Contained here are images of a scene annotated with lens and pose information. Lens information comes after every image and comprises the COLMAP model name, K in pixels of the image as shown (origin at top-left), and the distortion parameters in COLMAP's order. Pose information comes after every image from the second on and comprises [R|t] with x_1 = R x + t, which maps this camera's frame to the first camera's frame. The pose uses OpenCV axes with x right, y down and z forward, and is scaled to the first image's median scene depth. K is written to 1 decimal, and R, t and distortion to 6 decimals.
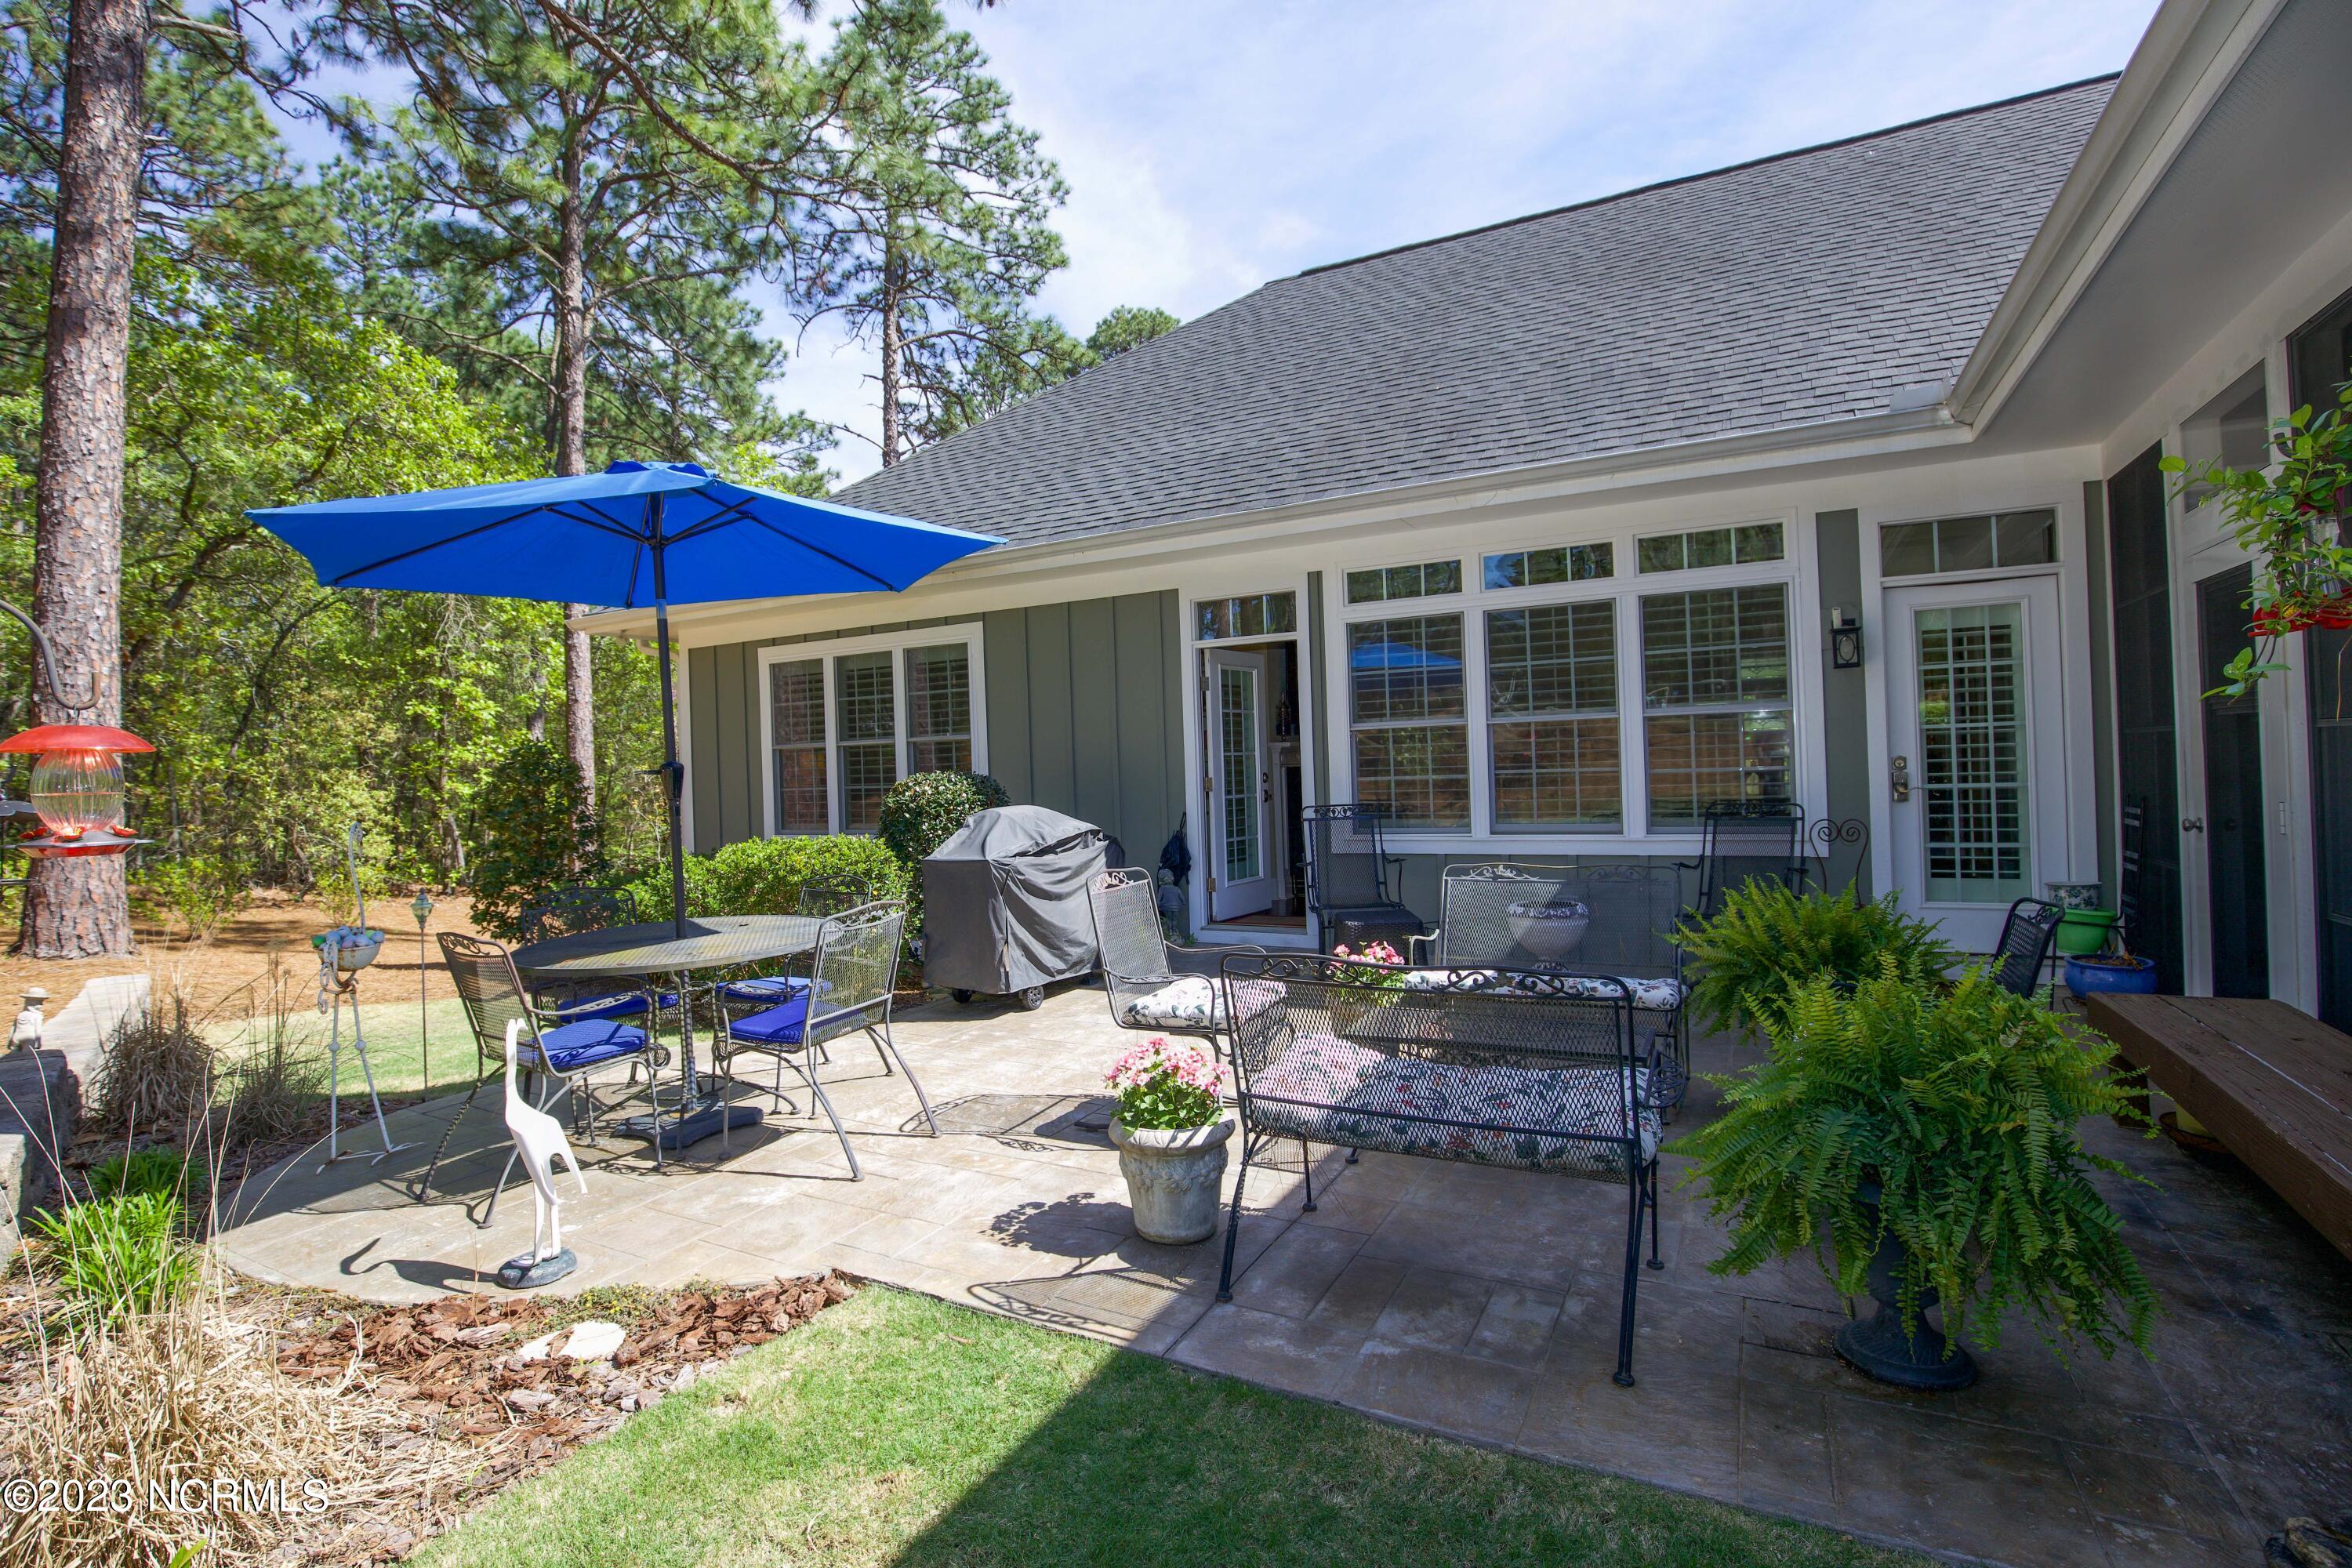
lens RADIAL K [[1142.4, 0, 1159.8], [0, 1142.4, 763.5], [0, 0, 1]] dist [-0.029878, 0.000143]
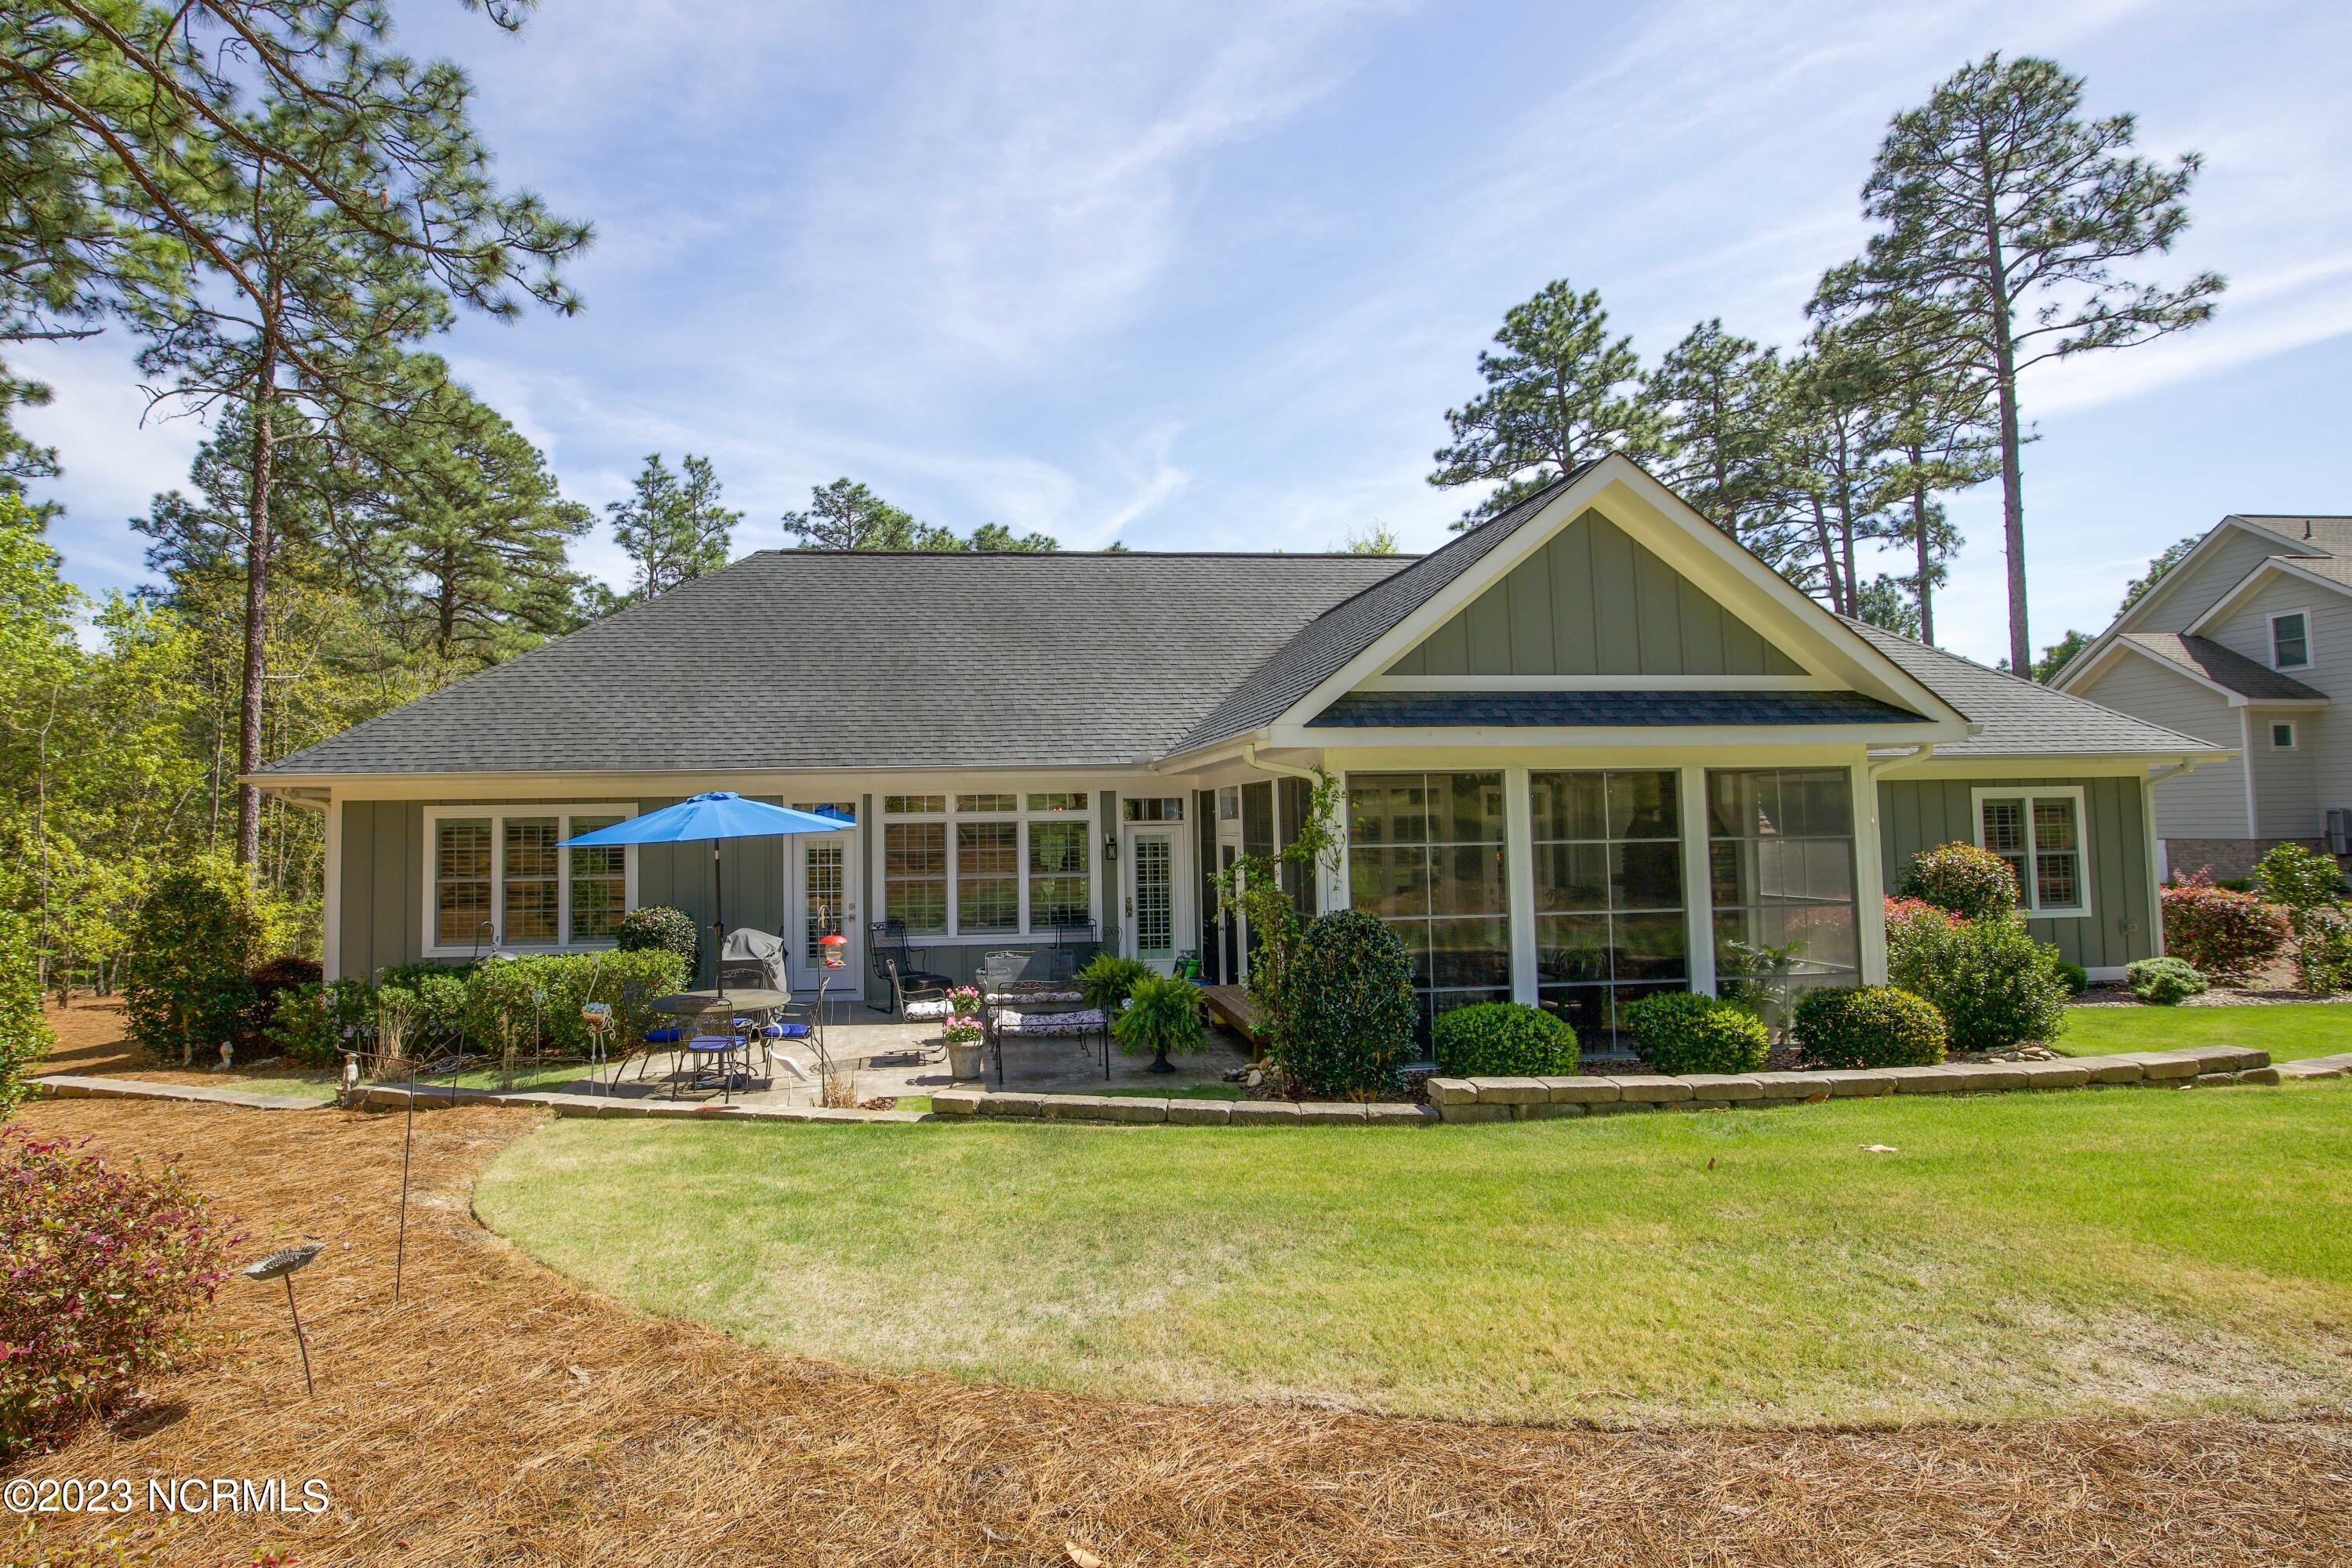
lens RADIAL K [[1142.4, 0, 1159.8], [0, 1142.4, 763.5], [0, 0, 1]] dist [-0.029878, 0.000143]
pose [[0.780458, 0.057521, 0.622557, -0.727962], [-0.019570, 0.997518, -0.067631, -0.113323], [-0.624902, 0.040599, 0.779647, -0.835866]]
